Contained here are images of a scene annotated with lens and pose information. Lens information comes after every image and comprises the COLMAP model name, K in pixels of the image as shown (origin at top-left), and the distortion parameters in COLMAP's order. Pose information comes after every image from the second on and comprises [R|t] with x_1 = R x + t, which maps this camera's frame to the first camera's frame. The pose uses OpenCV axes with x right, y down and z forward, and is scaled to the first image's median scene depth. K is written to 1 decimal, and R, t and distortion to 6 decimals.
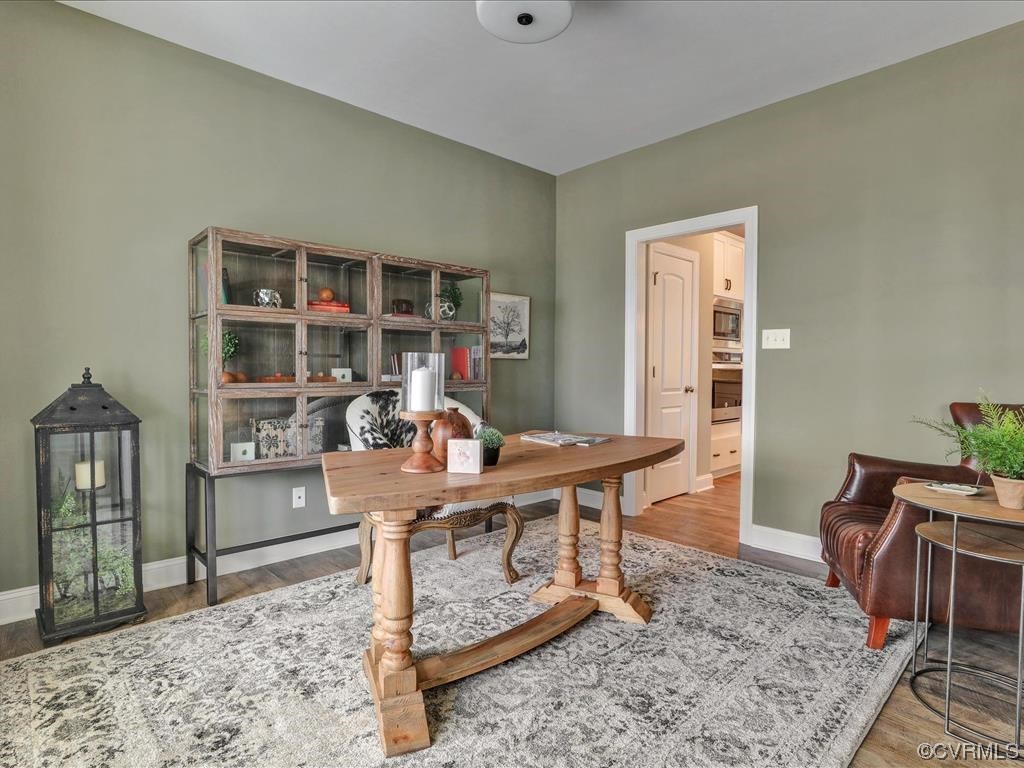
lens RADIAL K [[556.1, 0, 508.9], [0, 556.1, 385.0], [0, 0, 1]] dist [-0.015174, 0.004285]
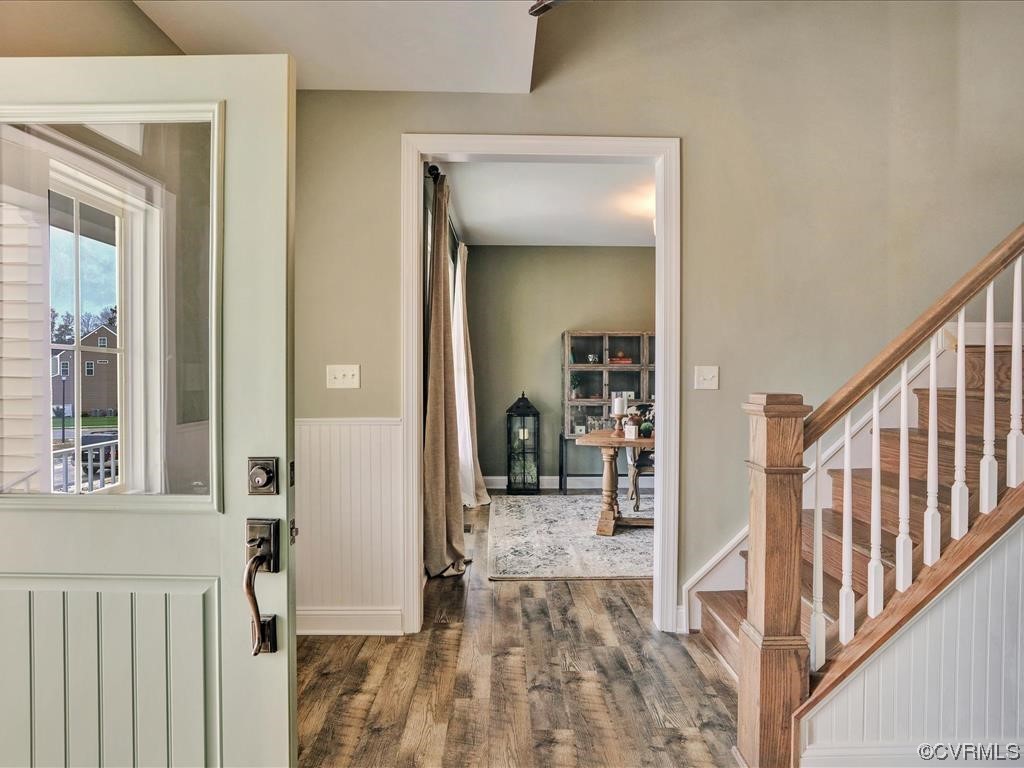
lens RADIAL K [[556.1, 0, 510.3], [0, 556.1, 378.4], [0, 0, 1]] dist [-0.015174, 0.004285]
pose [[0.752711, 0.004511, -0.658336, 0.785096], [-0.016582, 0.999789, -0.012109, -0.054361], [0.658142, 0.020031, 0.752627, -0.868209]]
